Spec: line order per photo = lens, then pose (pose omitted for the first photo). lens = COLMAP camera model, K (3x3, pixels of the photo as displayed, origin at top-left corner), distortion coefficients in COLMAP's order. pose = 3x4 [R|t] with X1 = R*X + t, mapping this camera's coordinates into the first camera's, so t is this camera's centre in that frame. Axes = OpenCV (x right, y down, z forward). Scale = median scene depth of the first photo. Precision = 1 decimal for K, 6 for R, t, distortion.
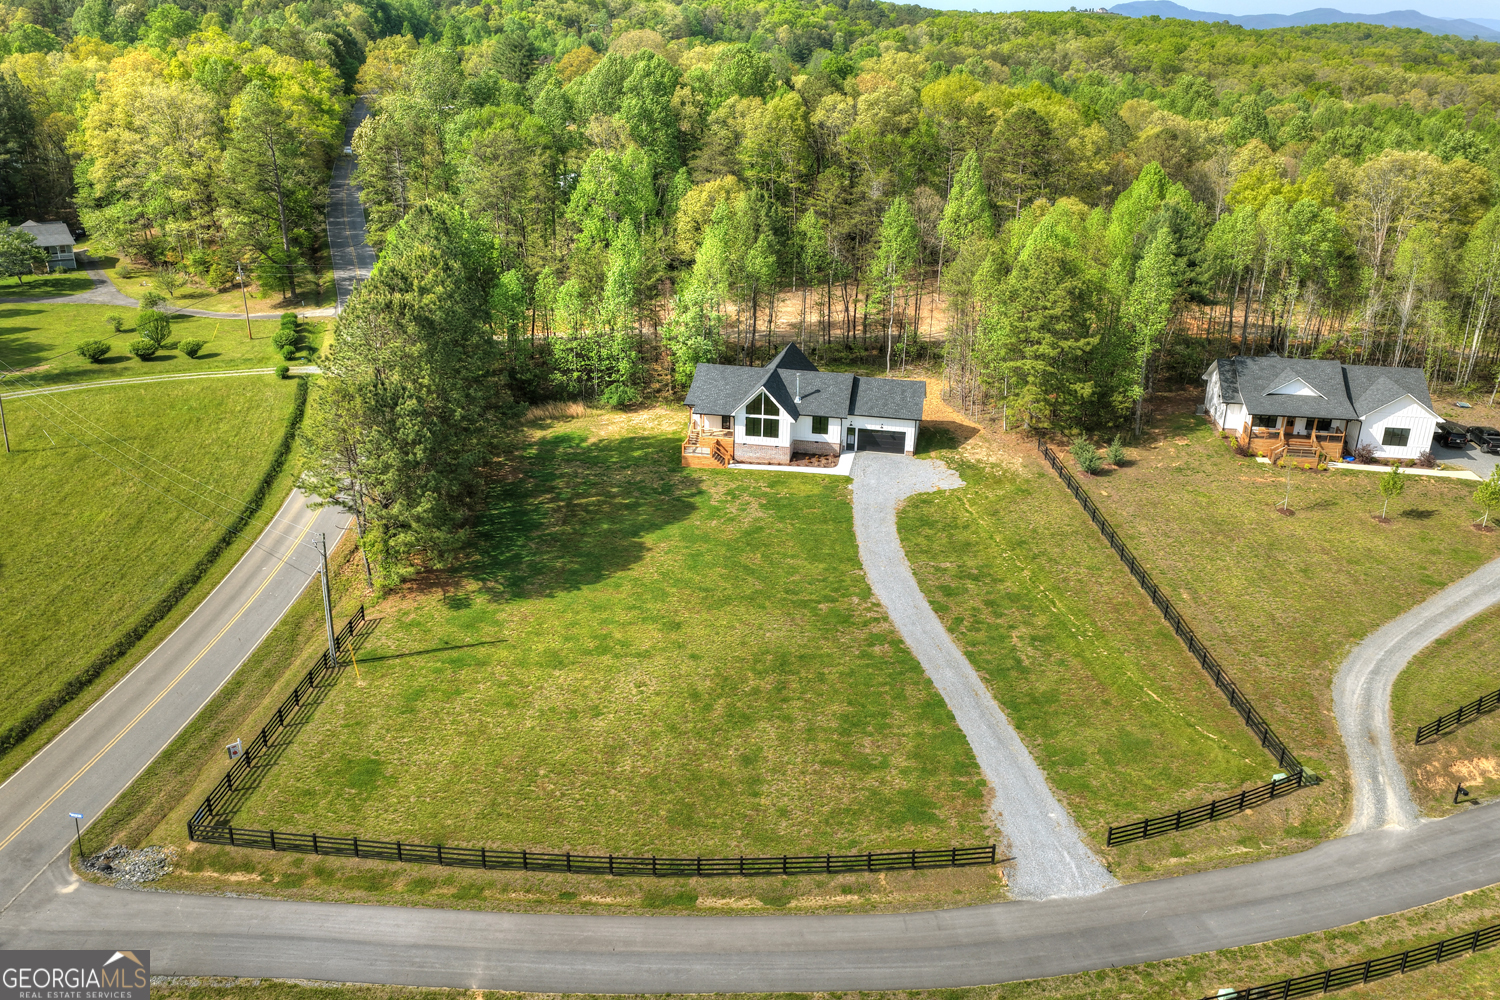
lens RADIAL K [[1254.2, 0, 744.4], [0, 1254.2, 522.5], [0, 0, 1]] dist [-0.002501, 0.018595]
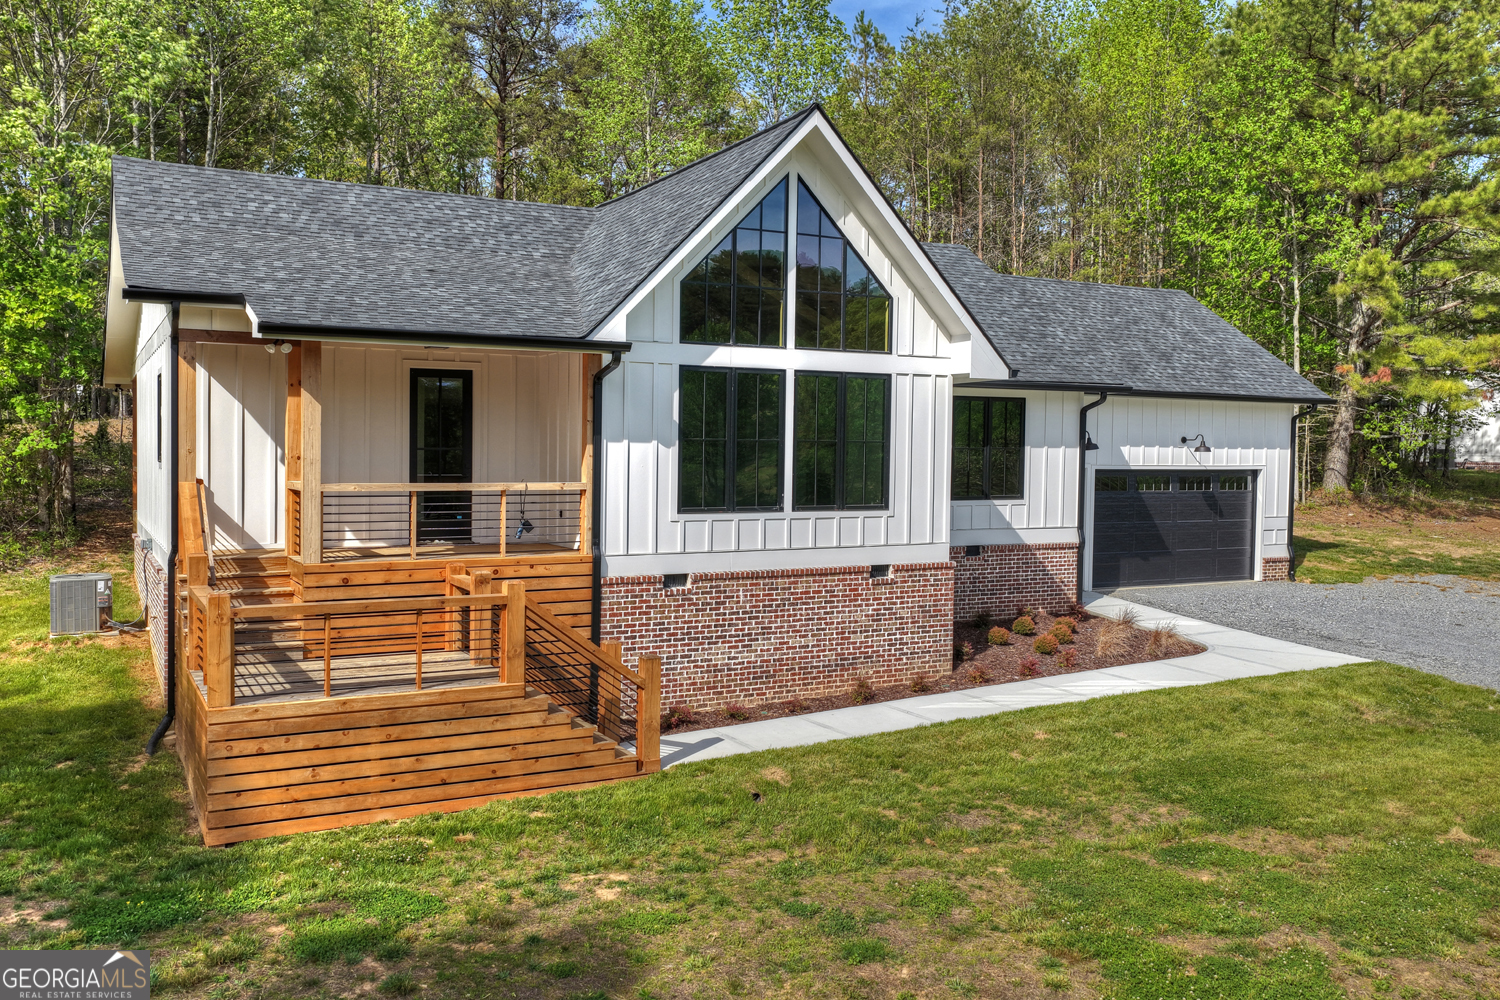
lens RADIAL K [[1254.2, 0, 744.4], [0, 1254.2, 522.5], [0, 0, 1]] dist [-0.002501, 0.018595]
pose [[0.775280, -0.052591, 0.629425, -0.077417], [0.247758, 0.941982, -0.226464, -0.037310], [-0.580997, 0.331518, 0.743329, 0.903461]]
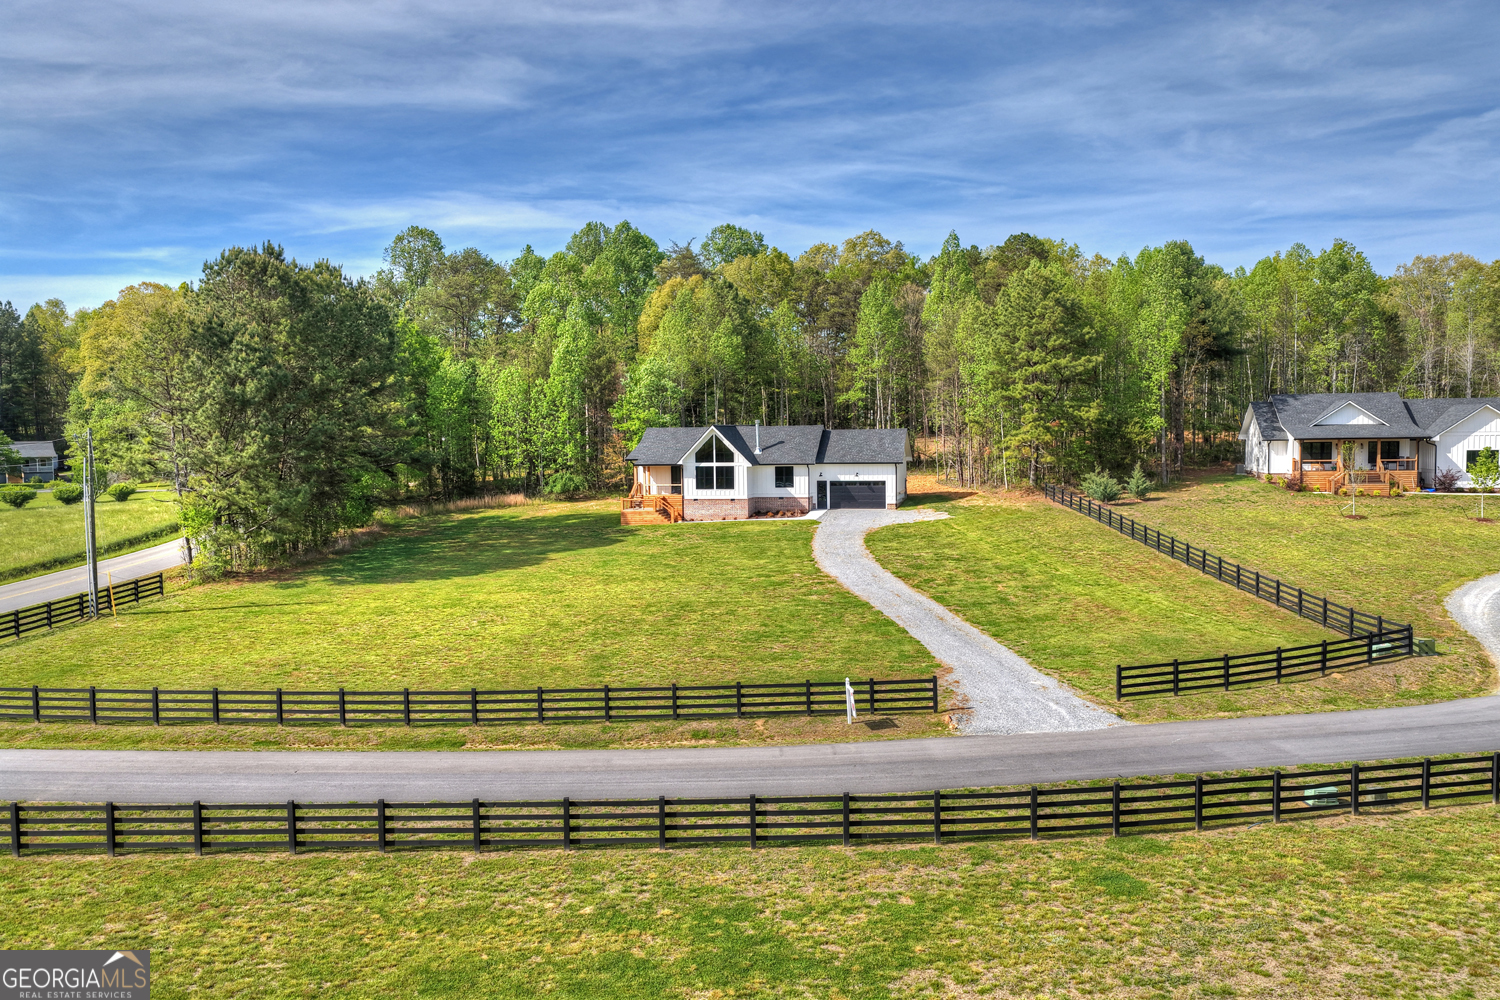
lens RADIAL K [[1254.2, 0, 744.4], [0, 1254.2, 522.5], [0, 0, 1]] dist [-0.002501, 0.018595]
pose [[0.998222, -0.030933, -0.050951, 0.076766], [0.014130, 0.953237, -0.301894, 0.210813], [0.057907, 0.300637, 0.951979, 0.199129]]
